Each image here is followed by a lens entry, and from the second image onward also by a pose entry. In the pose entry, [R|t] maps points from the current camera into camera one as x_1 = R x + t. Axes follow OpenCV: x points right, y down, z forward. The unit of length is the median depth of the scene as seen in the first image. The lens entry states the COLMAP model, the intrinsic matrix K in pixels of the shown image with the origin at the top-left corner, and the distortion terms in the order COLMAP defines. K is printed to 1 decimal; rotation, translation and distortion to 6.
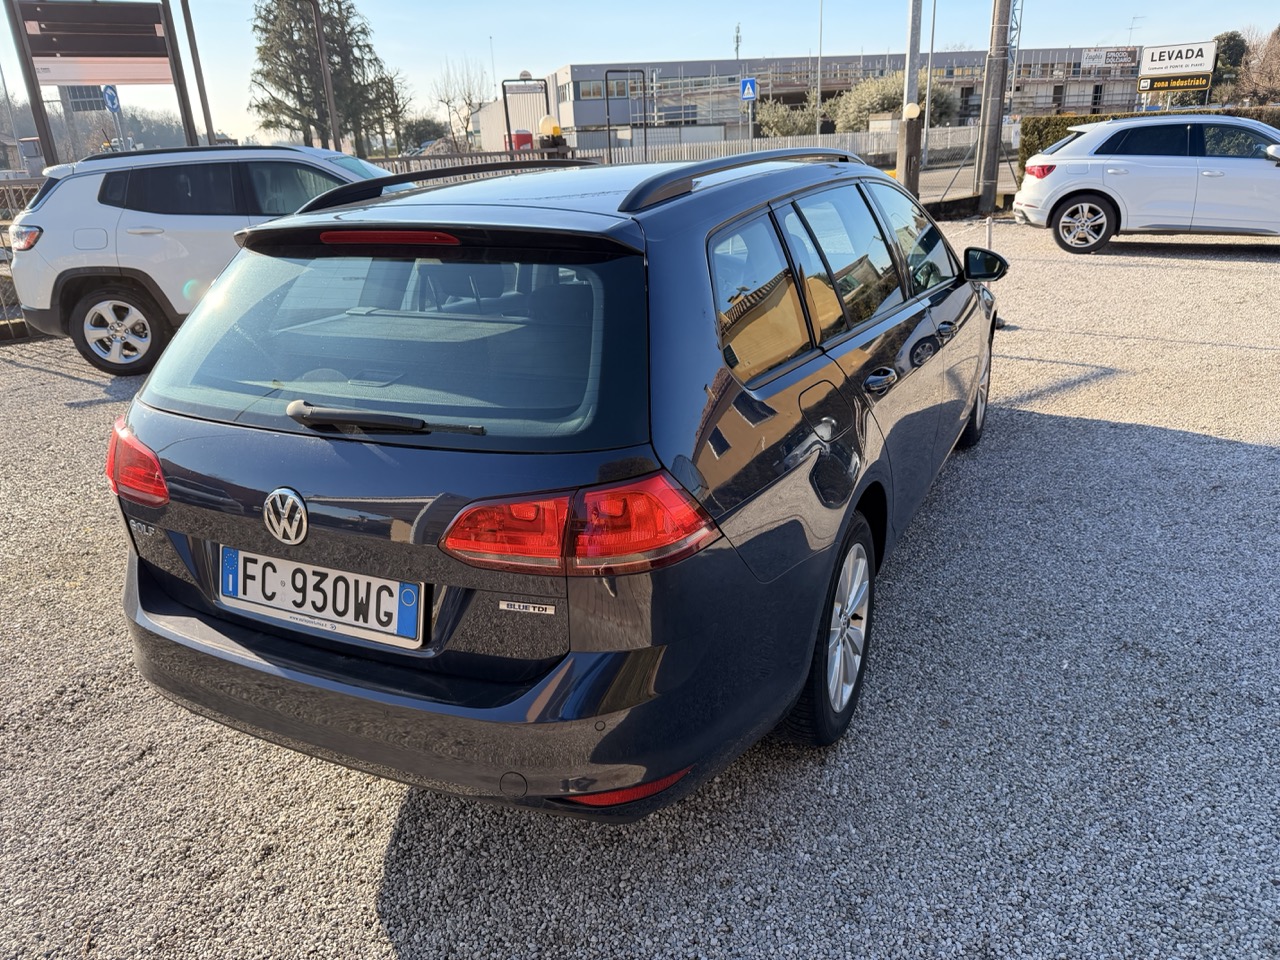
lens RADIAL K [[897.1, 0, 633.1], [0, 897.1, 484.0], [0, 0, 1]] dist [0.028327, -0.038052]
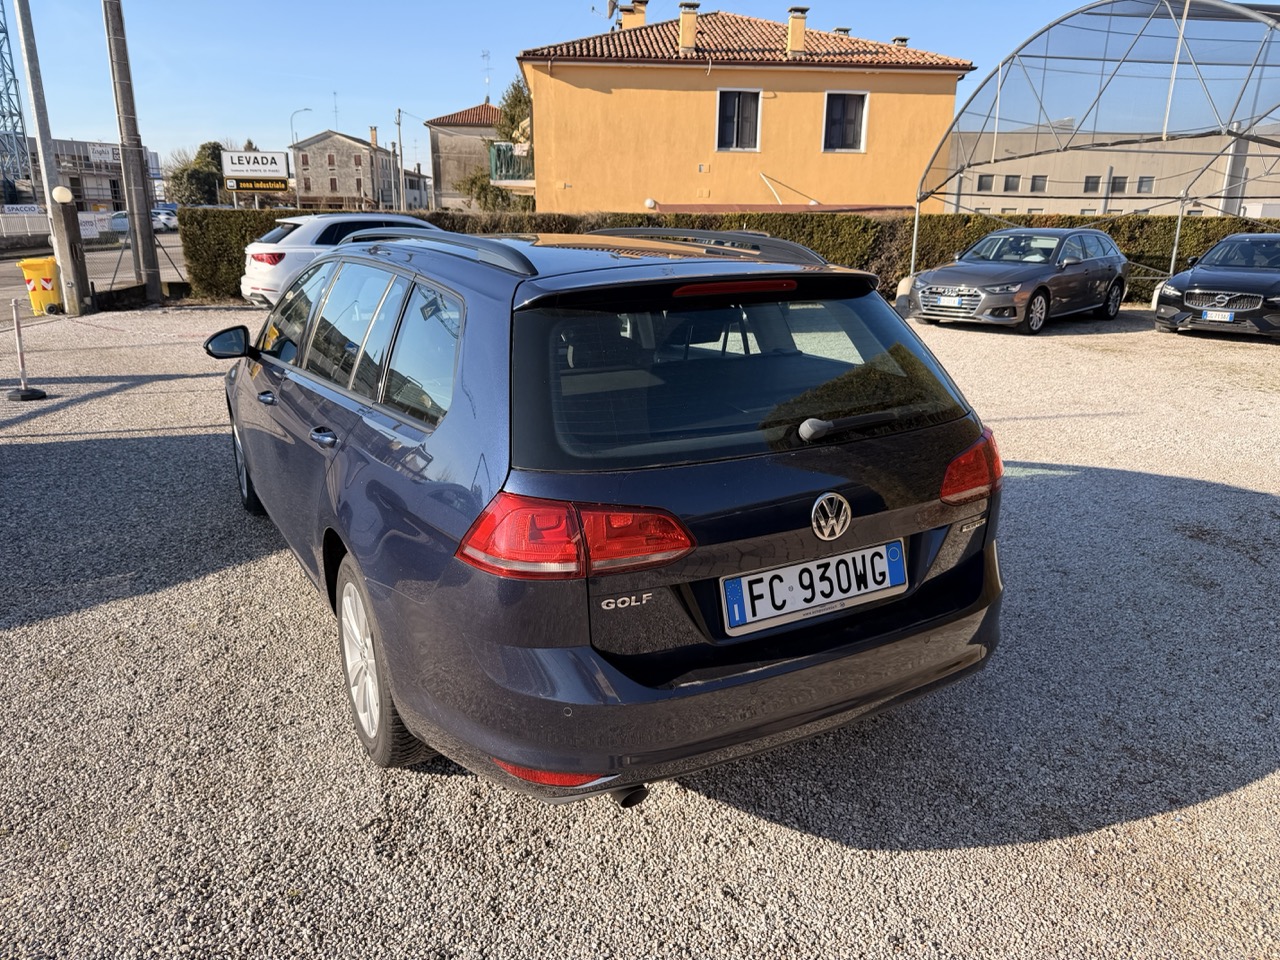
lens RADIAL K [[897.1, 0, 643.8], [0, 897.1, 480.9], [0, 0, 1]] dist [0.028327, -0.038052]
pose [[0.574927, -0.184655, 0.797095, -0.185280], [0.261490, 0.964577, 0.034848, -0.014260], [-0.775295, 0.188397, 0.602847, 0.061119]]
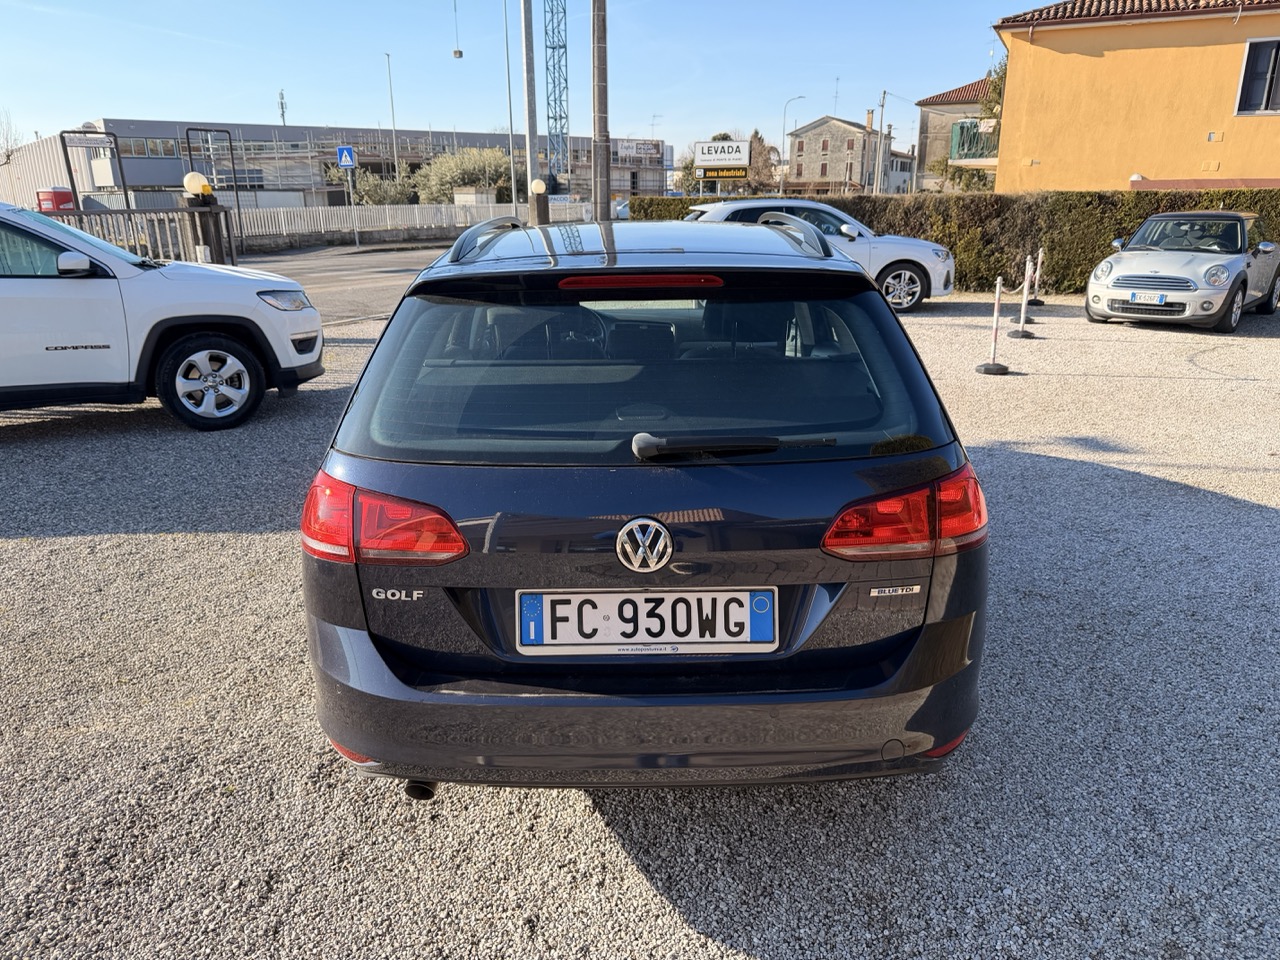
lens RADIAL K [[897.1, 0, 637.7], [0, 897.1, 480.0], [0, 0, 1]] dist [0.028327, -0.038052]
pose [[0.900331, -0.094411, 0.424842, -0.105128], [0.125771, 0.990978, -0.046314, 0.001185], [-0.416637, 0.095131, 0.904082, 0.008895]]
